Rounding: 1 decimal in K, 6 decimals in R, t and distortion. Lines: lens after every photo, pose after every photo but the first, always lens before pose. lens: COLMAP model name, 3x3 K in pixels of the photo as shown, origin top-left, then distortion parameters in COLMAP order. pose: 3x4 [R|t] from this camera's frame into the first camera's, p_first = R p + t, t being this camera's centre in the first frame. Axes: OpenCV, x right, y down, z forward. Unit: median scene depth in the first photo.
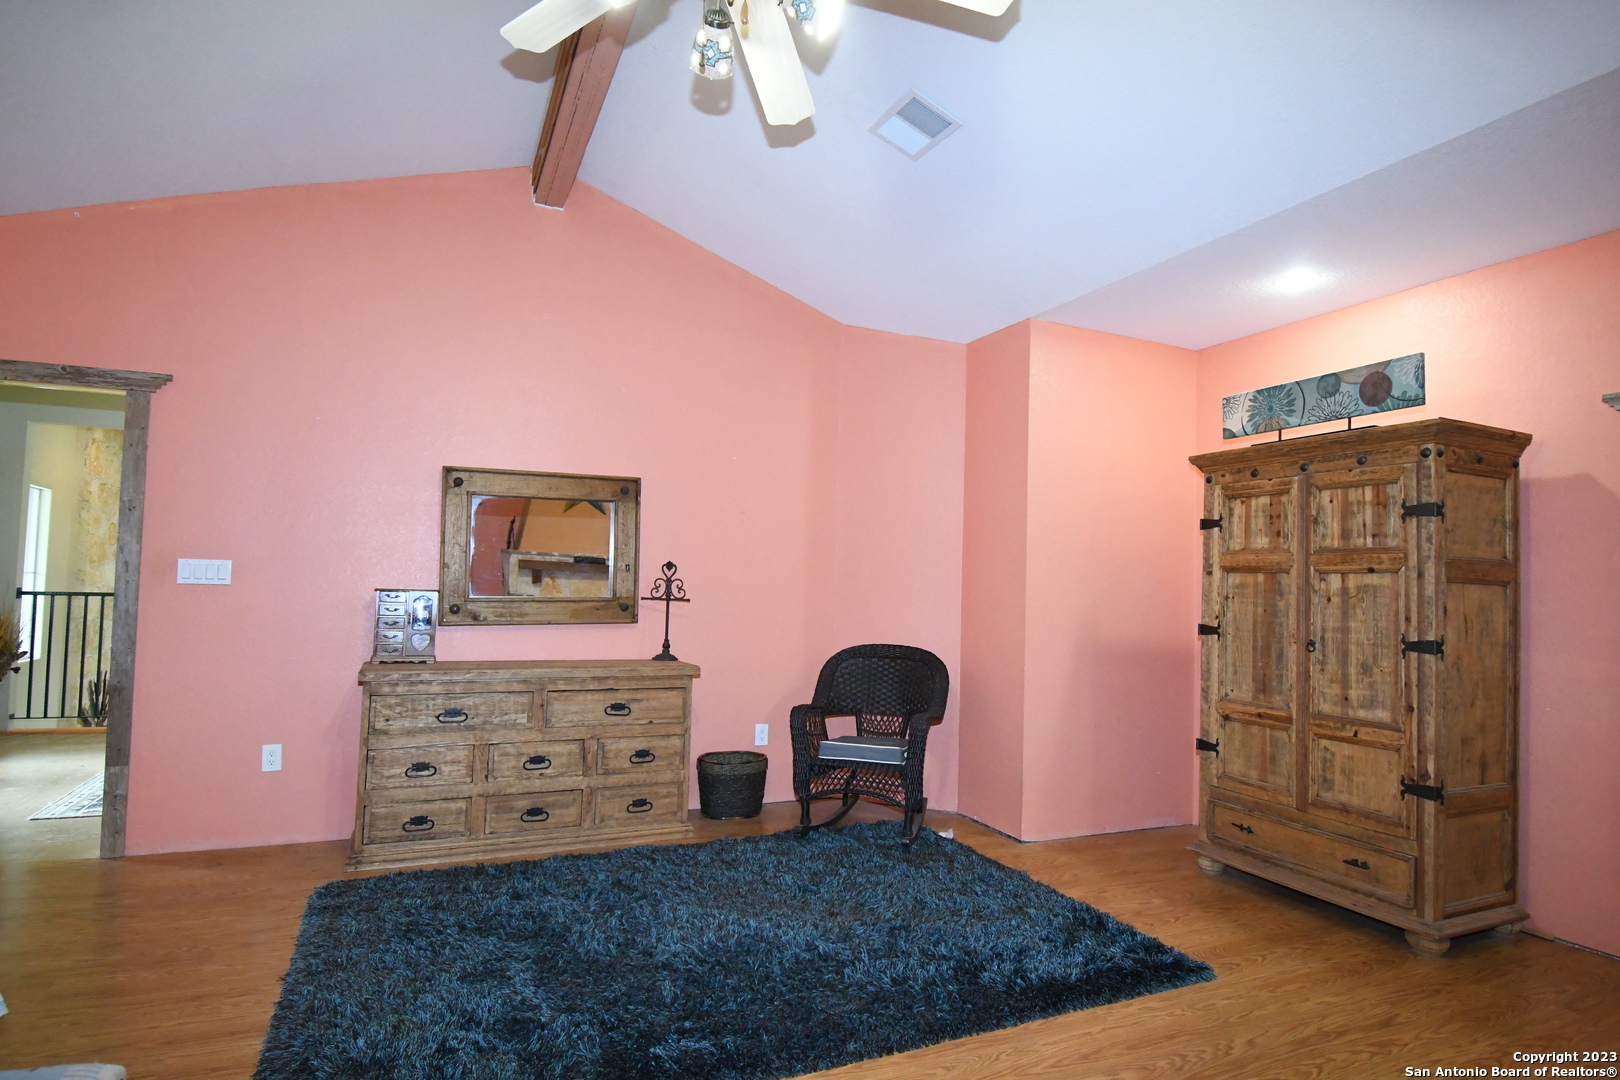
lens RADIAL K [[874.2, 0, 810.0], [0, 874.2, 540.0], [0, 0, 1]] dist [0.003702, -0.020458]
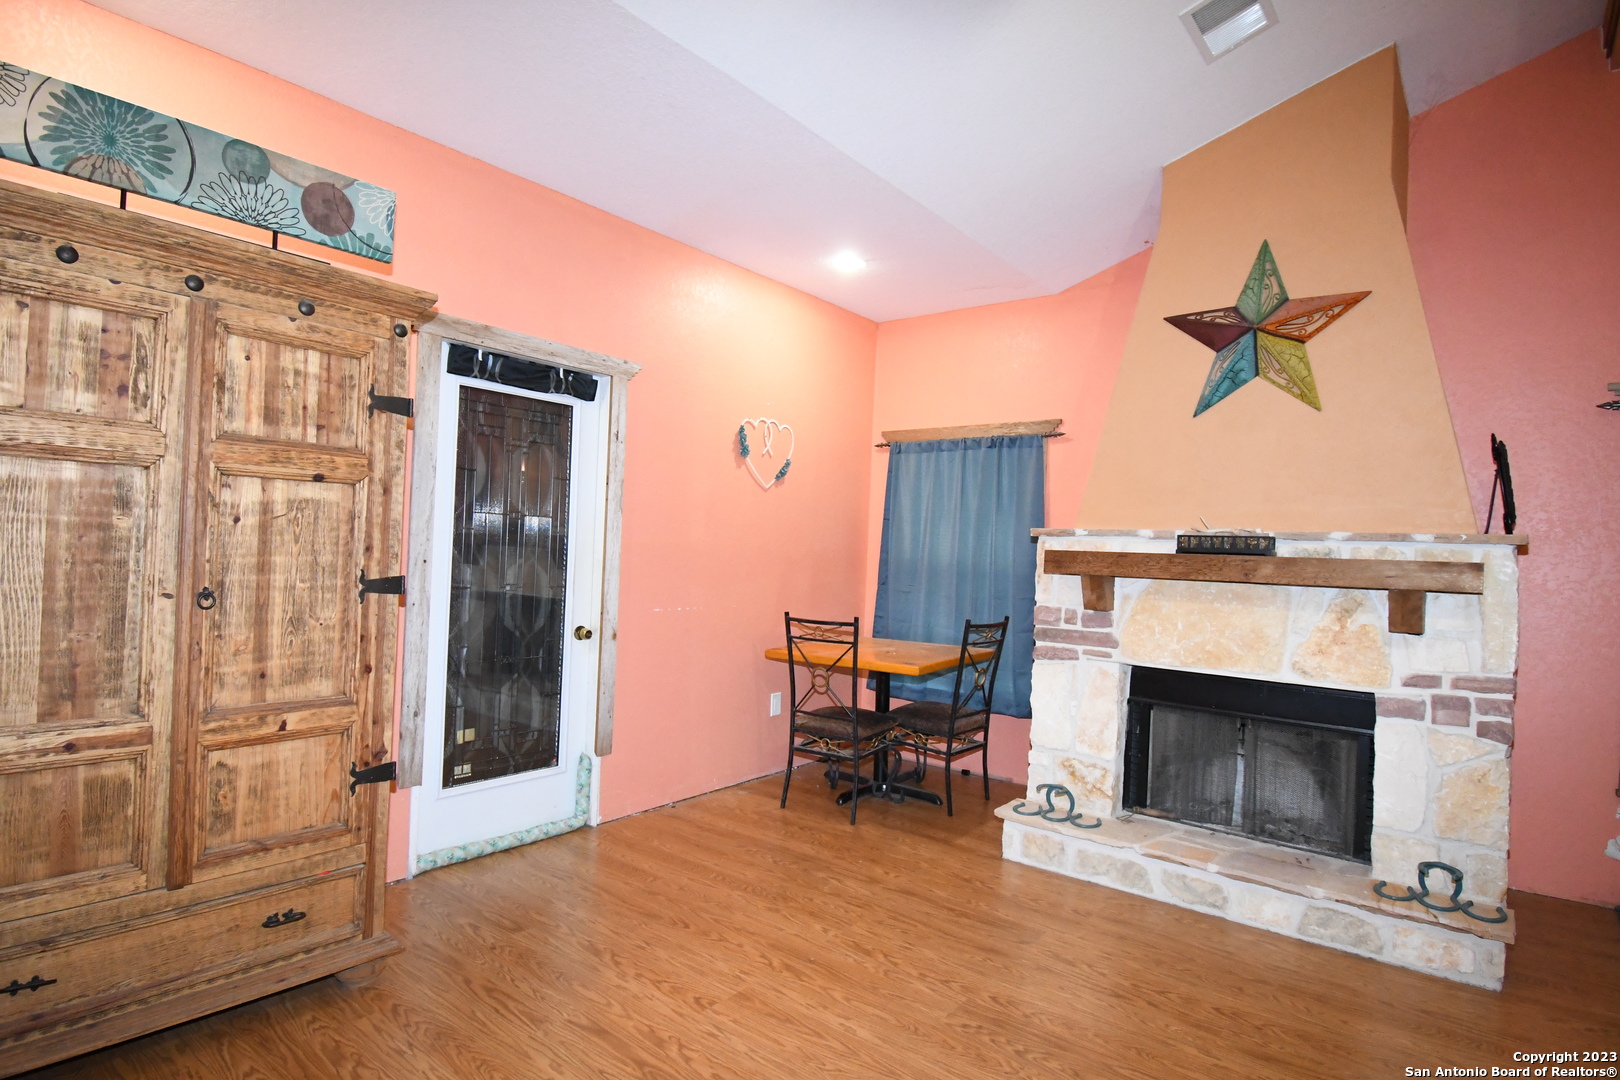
lens RADIAL K [[874.2, 0, 810.0], [0, 874.2, 540.0], [0, 0, 1]] dist [0.003702, -0.020458]
pose [[-0.474071, -0.042143, 0.879477, -0.129091], [-0.104227, 0.994517, -0.008527, 0.047256], [-0.874296, -0.095708, -0.475864, 0.961326]]
